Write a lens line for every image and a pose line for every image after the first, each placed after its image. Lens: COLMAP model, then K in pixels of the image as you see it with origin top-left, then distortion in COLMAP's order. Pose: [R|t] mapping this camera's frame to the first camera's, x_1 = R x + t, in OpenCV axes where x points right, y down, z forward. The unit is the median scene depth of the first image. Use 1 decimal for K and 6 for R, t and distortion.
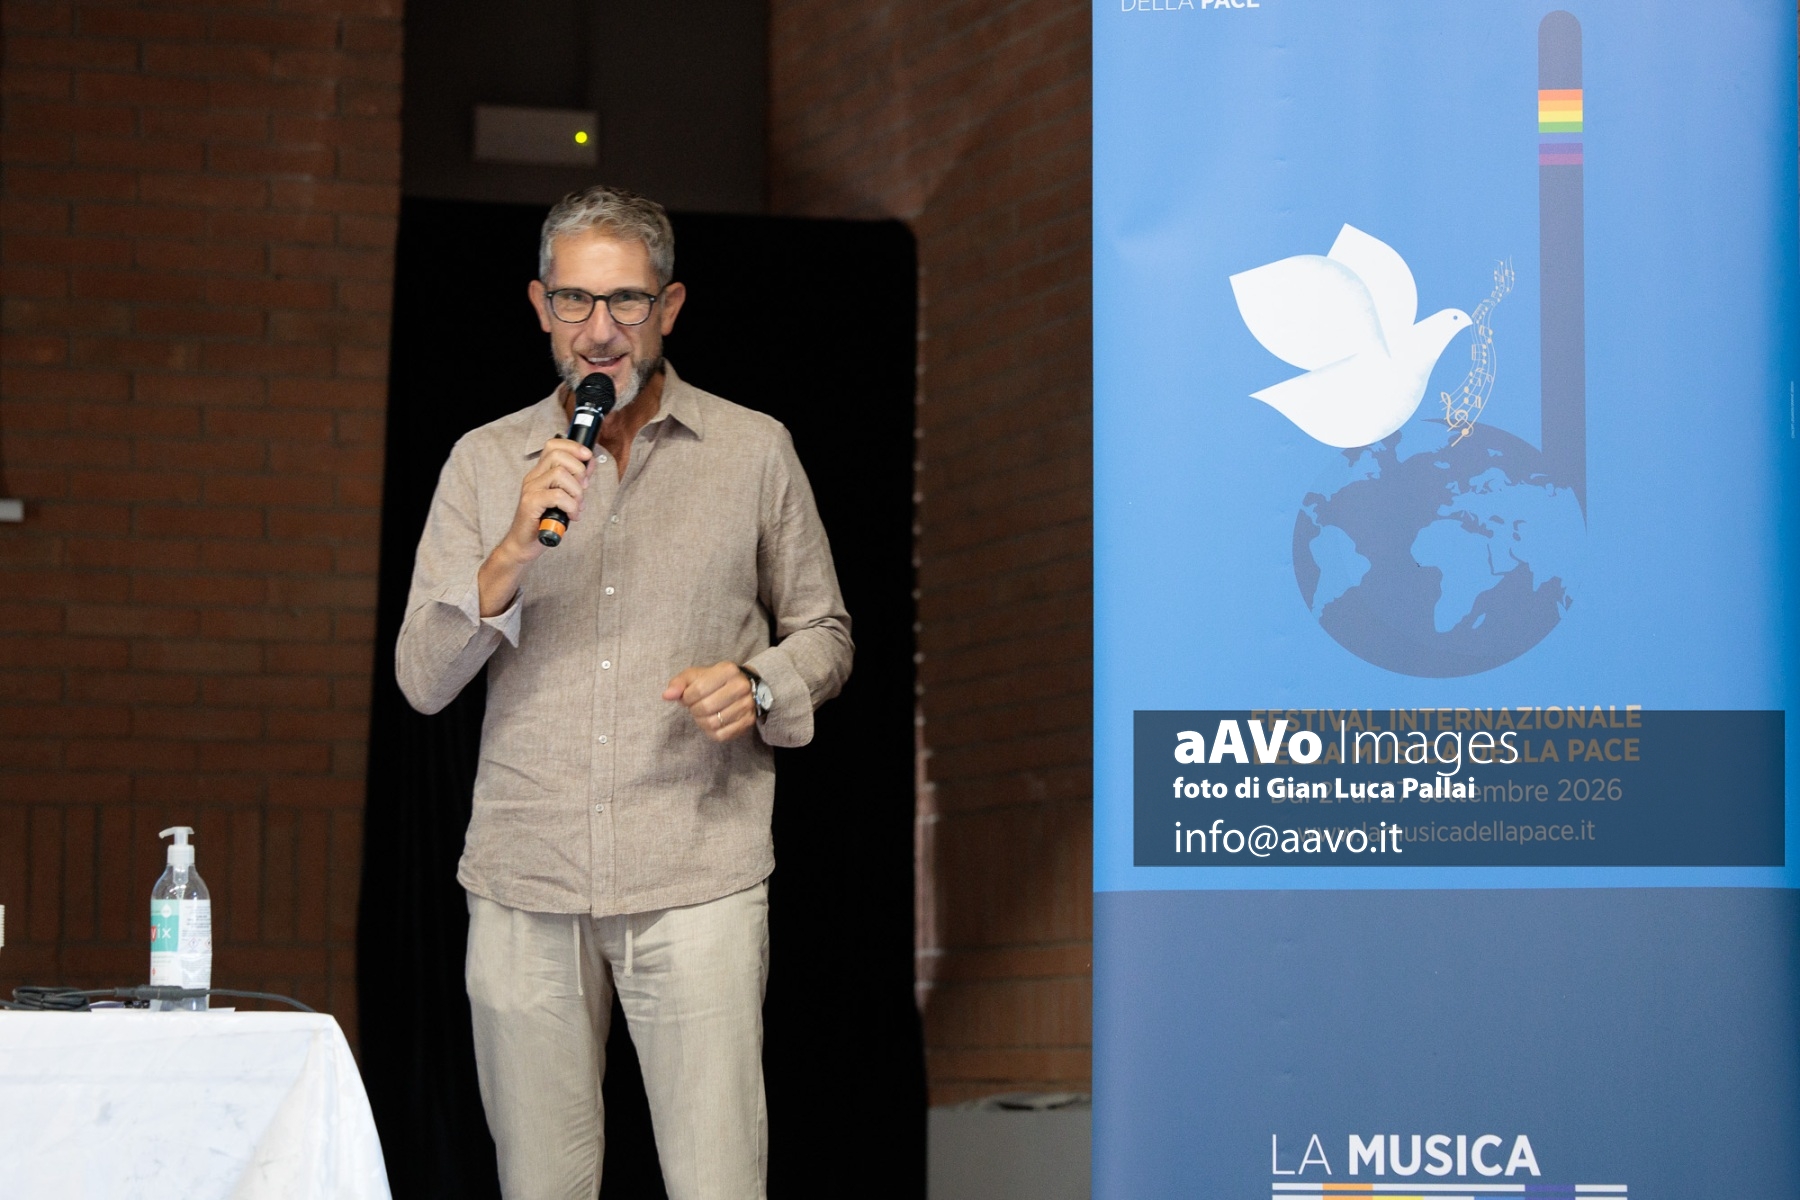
lens RADIAL K [[5511.9, 0, 830.6], [0, 5511.9, 511.1], [0, 0, 1]] dist [0.105328, 0.000000]
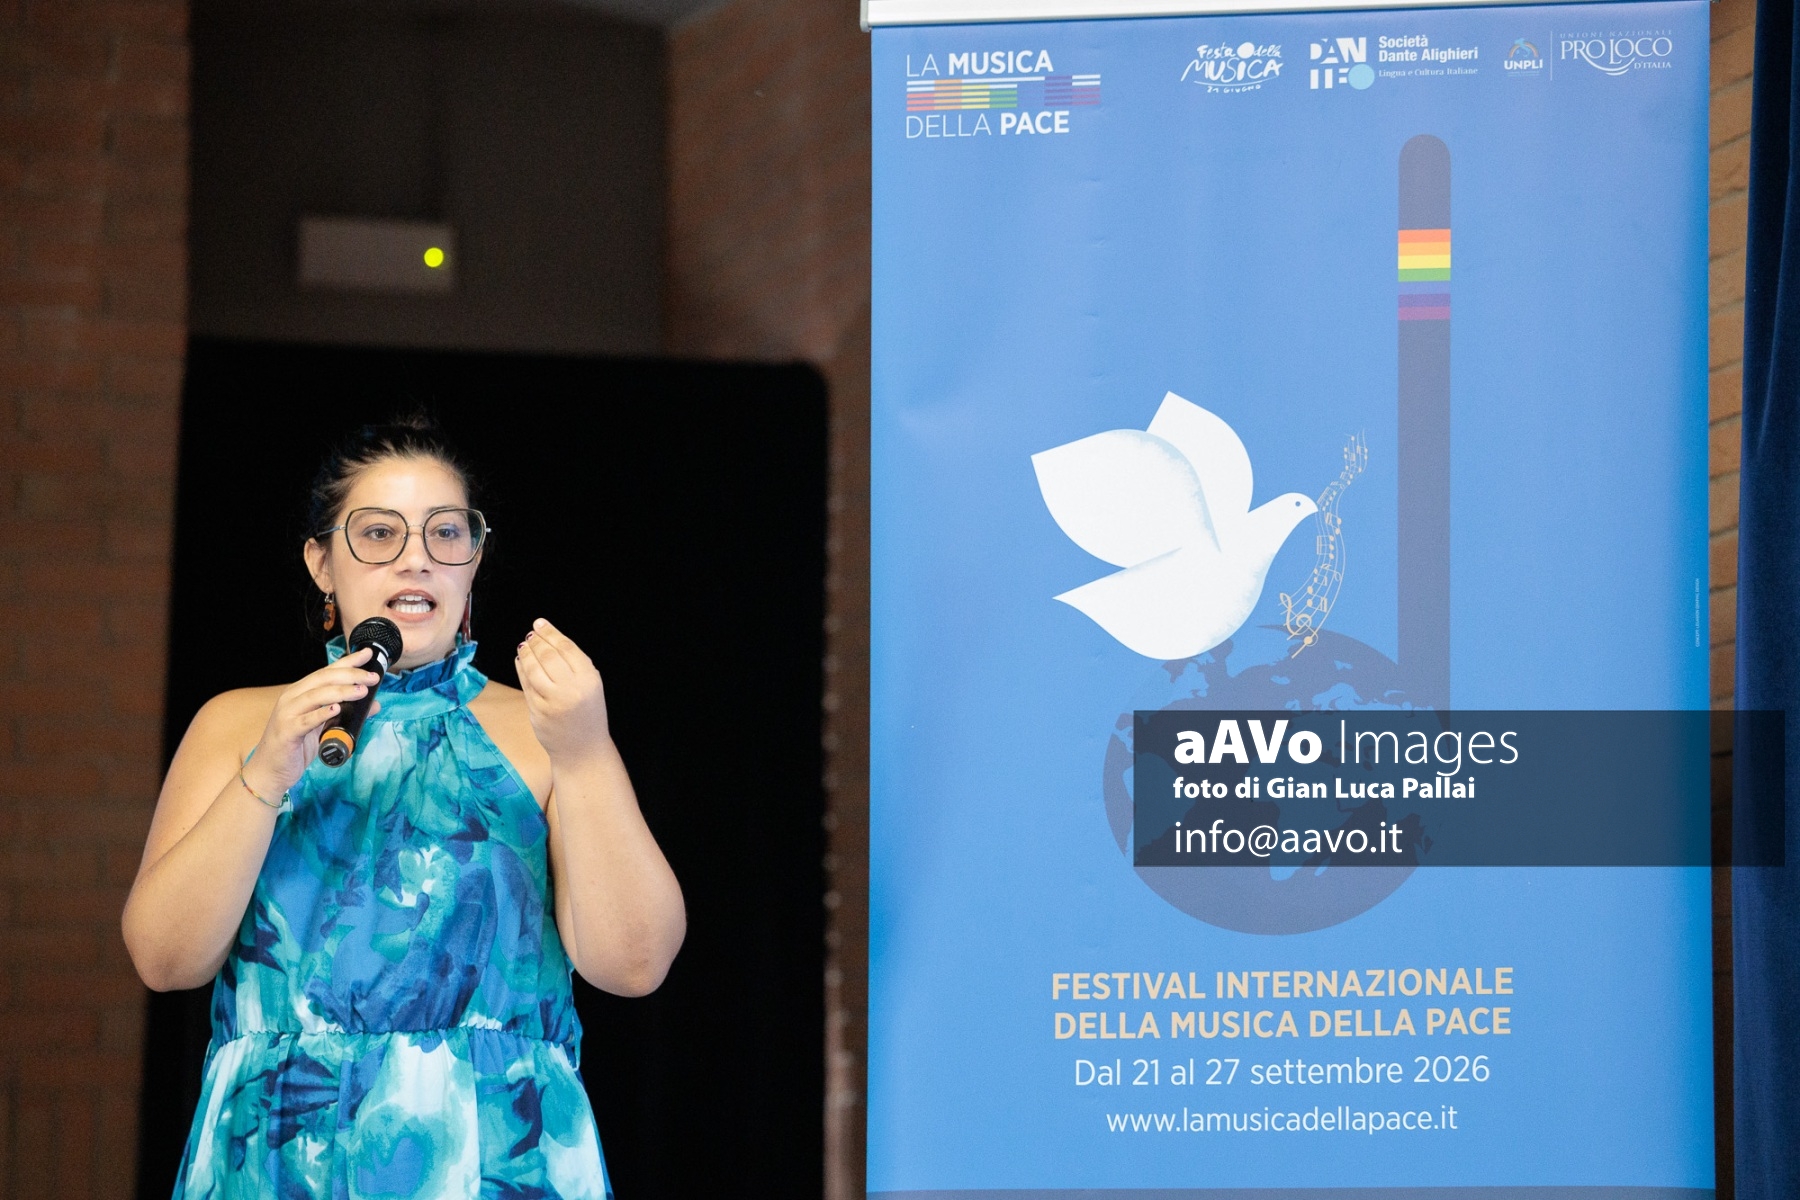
lens RADIAL K [[7121.0, 0, 864.5], [0, 7121.0, 662.1], [0, 0, 1]] dist [0.445746, 0.000000]
pose [[0.999793, -0.003982, -0.019976, 0.069155], [0.003901, 0.999984, -0.004115, -0.006865], [0.019992, 0.004036, 0.999792, -0.082374]]
